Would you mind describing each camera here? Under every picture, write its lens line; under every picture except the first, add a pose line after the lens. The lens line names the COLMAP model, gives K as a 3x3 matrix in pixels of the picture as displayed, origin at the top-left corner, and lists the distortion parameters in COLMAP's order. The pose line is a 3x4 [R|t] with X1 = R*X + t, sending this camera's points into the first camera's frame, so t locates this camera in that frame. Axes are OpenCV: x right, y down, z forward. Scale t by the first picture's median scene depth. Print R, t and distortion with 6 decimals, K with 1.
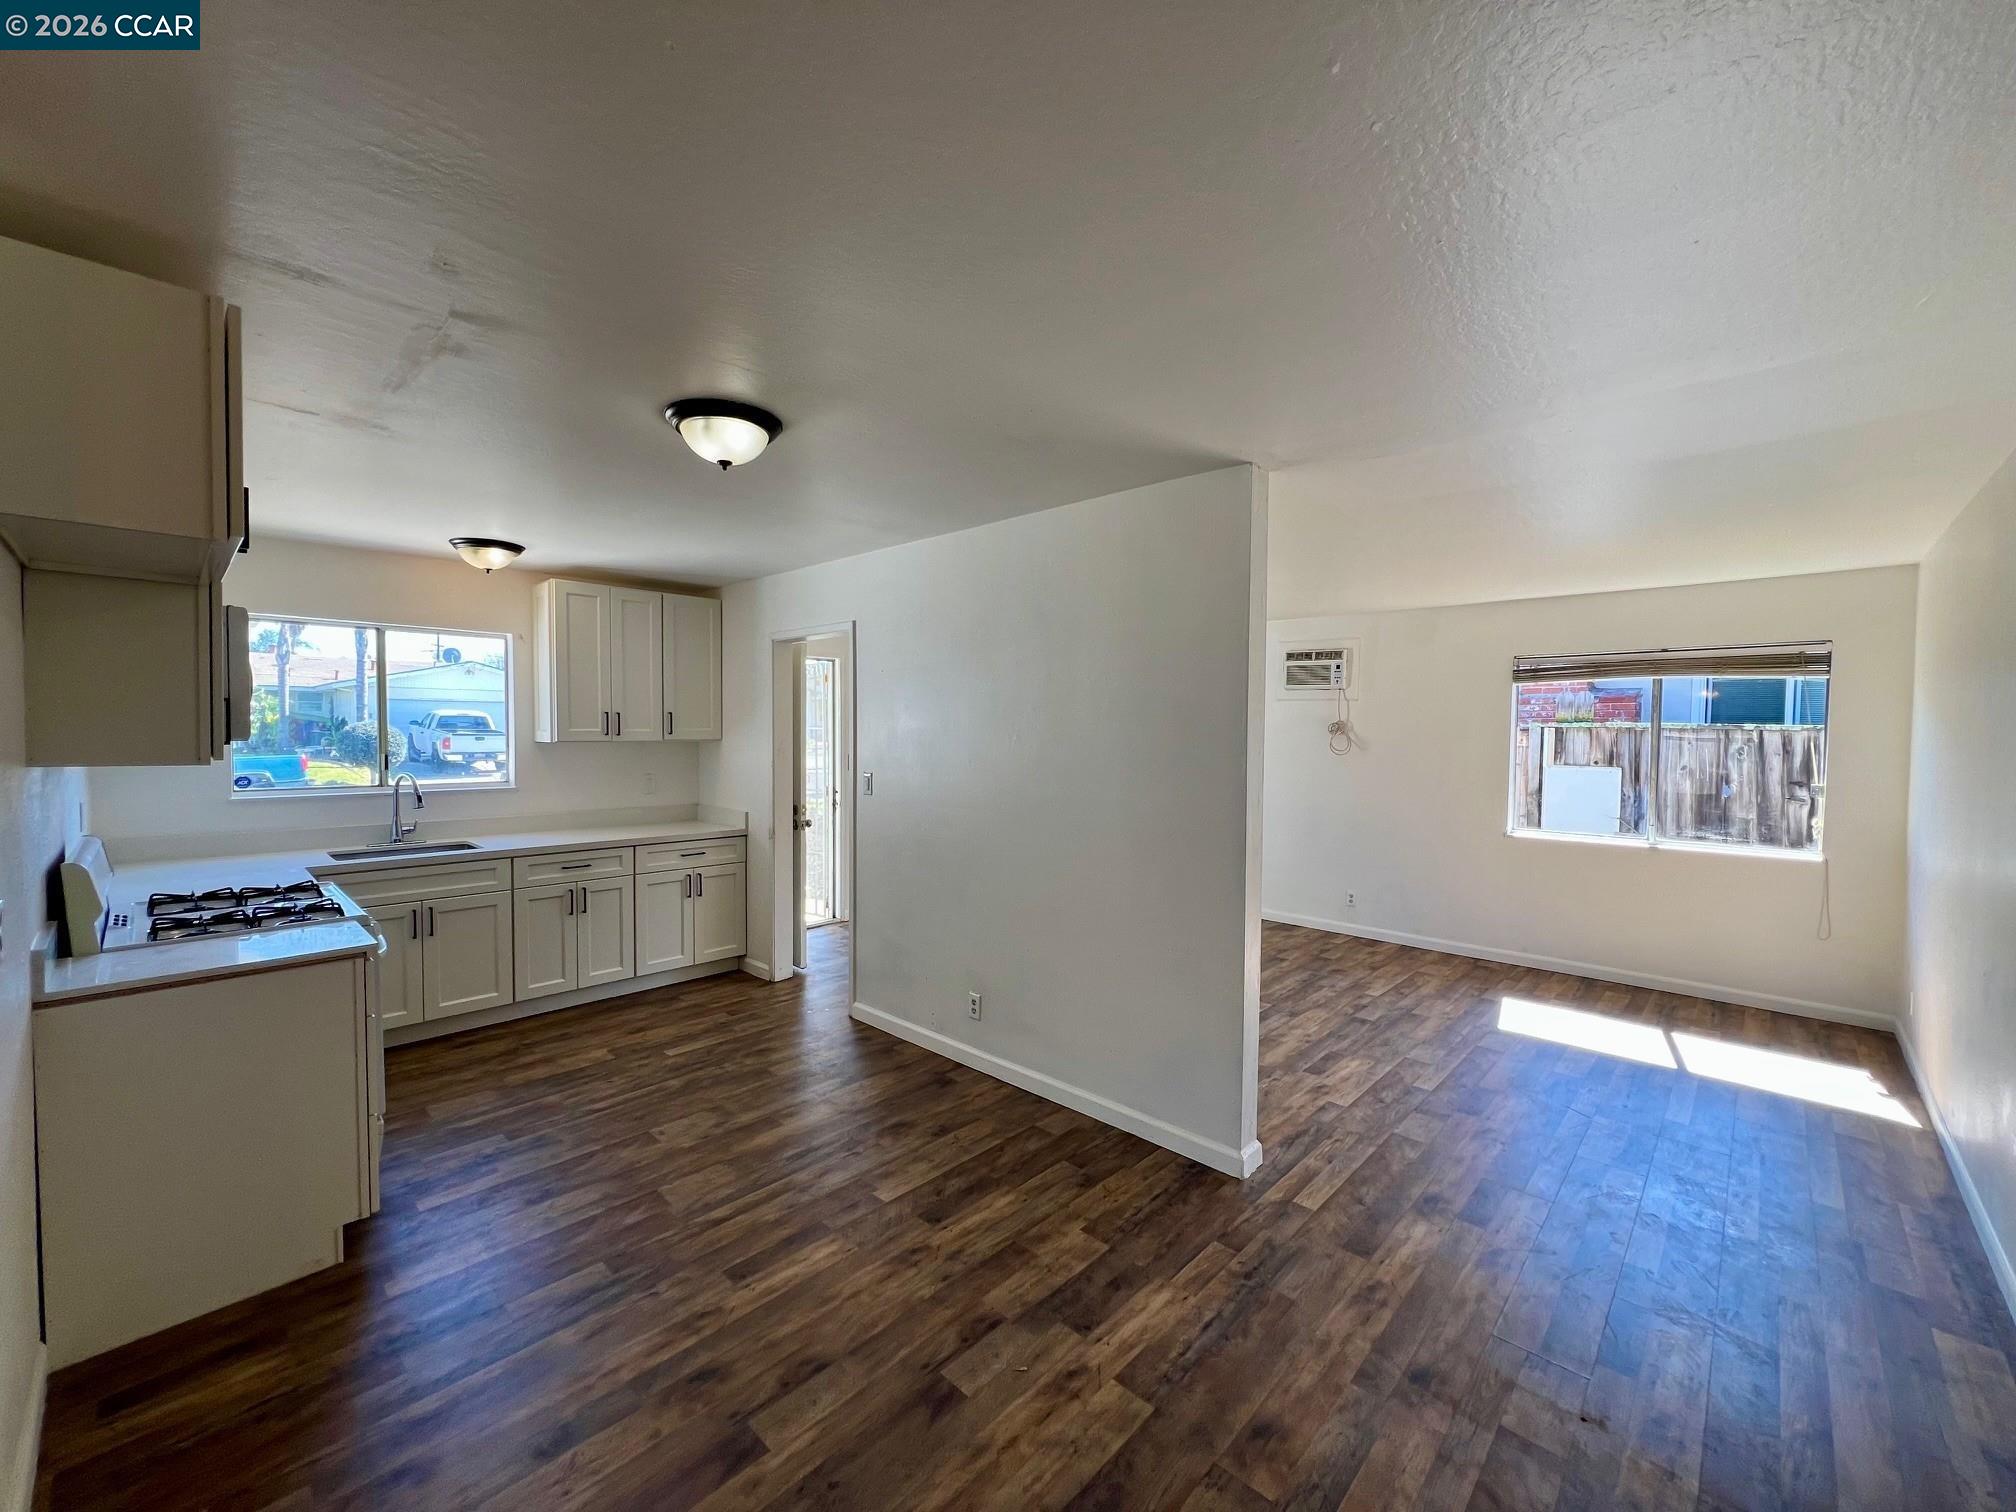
lens RADIAL K [[807.6, 0, 998.5], [0, 807.6, 756.0], [0, 0, 1]] dist [-0.000104, 0.000834]
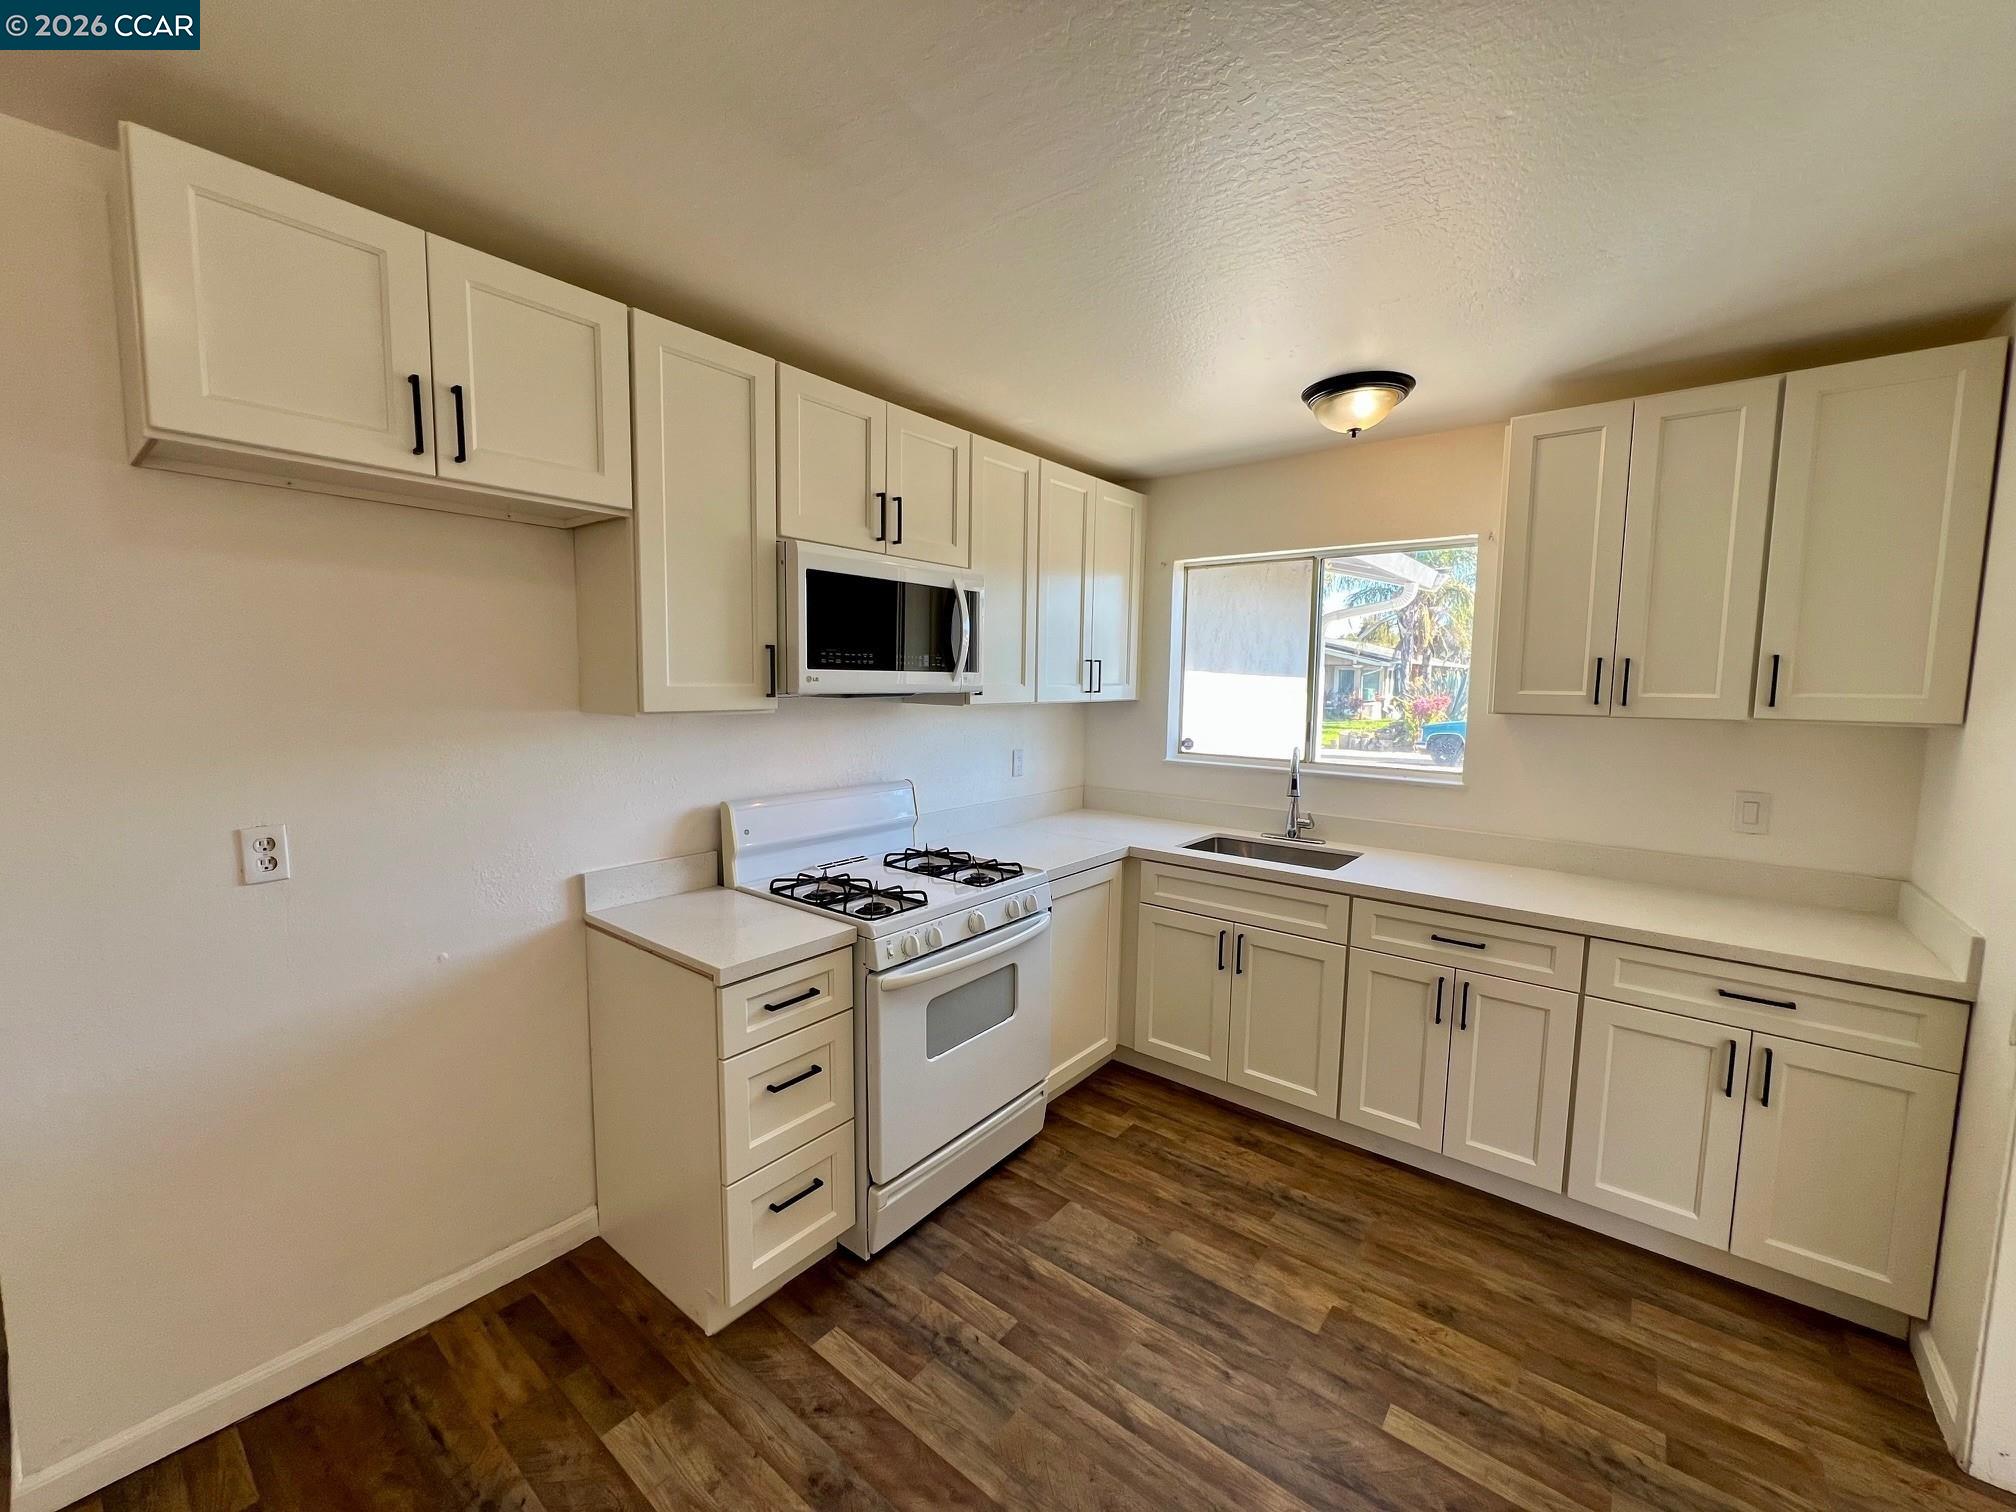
lens RADIAL K [[807.6, 0, 1009.5], [0, 807.6, 757.6], [0, 0, 1]] dist [-0.000104, 0.000834]
pose [[0.090044, 0.087797, -0.992060, -0.018138], [-0.046941, 0.995374, 0.083830, -0.022616], [0.994831, 0.039020, 0.093749, 0.747606]]
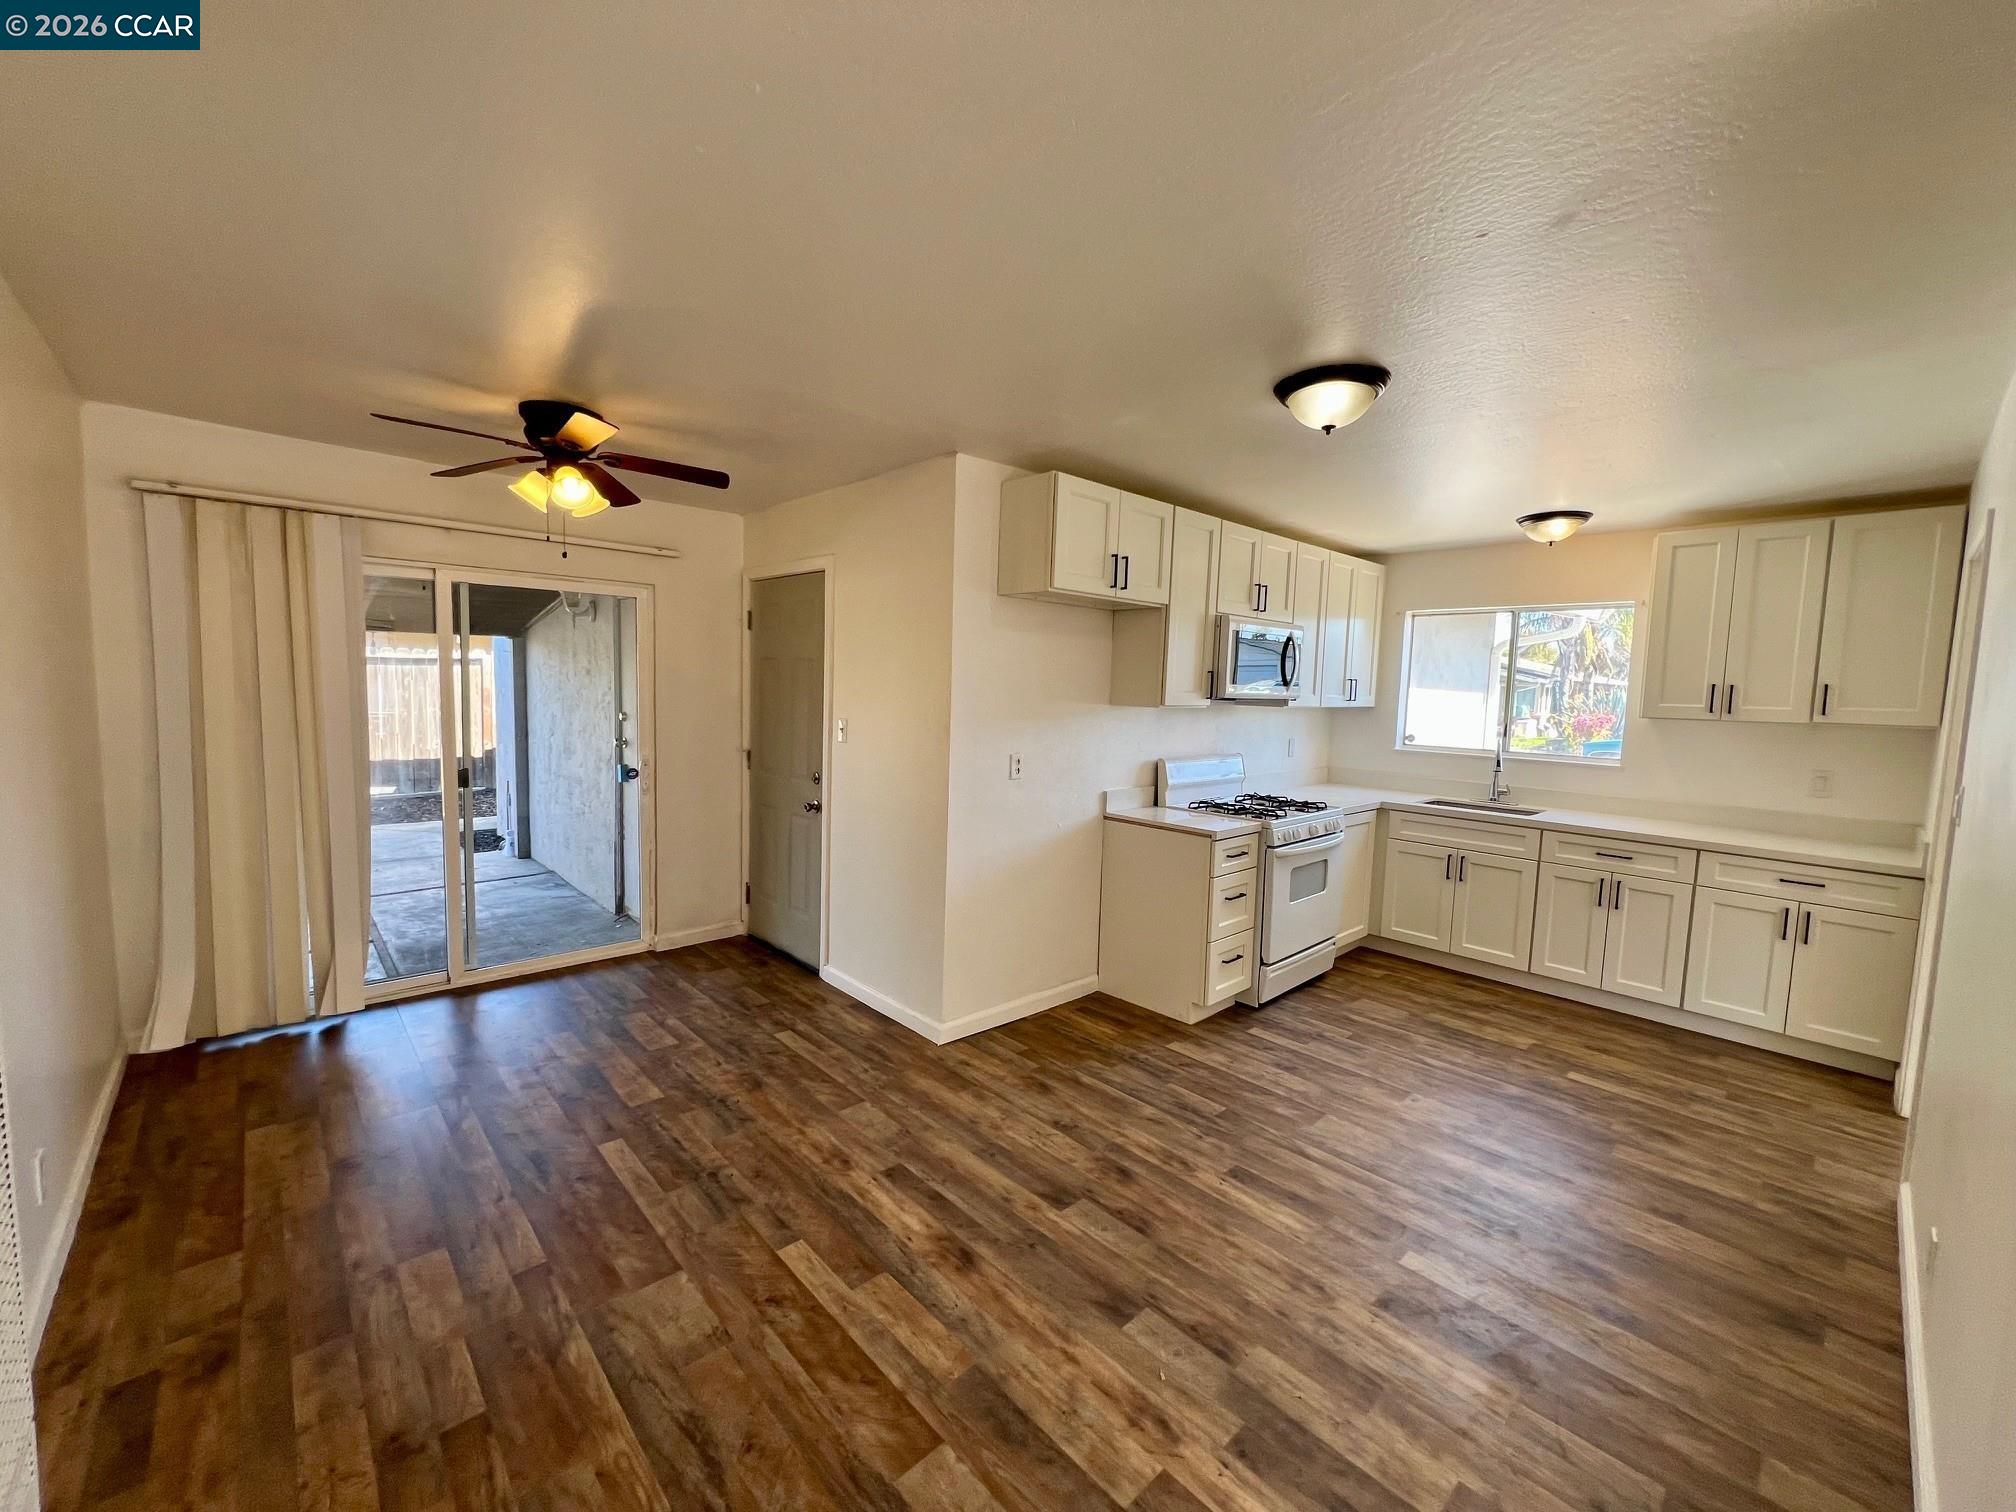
lens RADIAL K [[807.6, 0, 1011.7], [0, 807.6, 756.8], [0, 0, 1]] dist [-0.000104, 0.000834]
pose [[-0.052242, 0.075314, -0.995790, 0.466579], [-0.063781, 0.994865, 0.078591, -0.000779], [0.996596, 0.067618, -0.047170, 0.428339]]
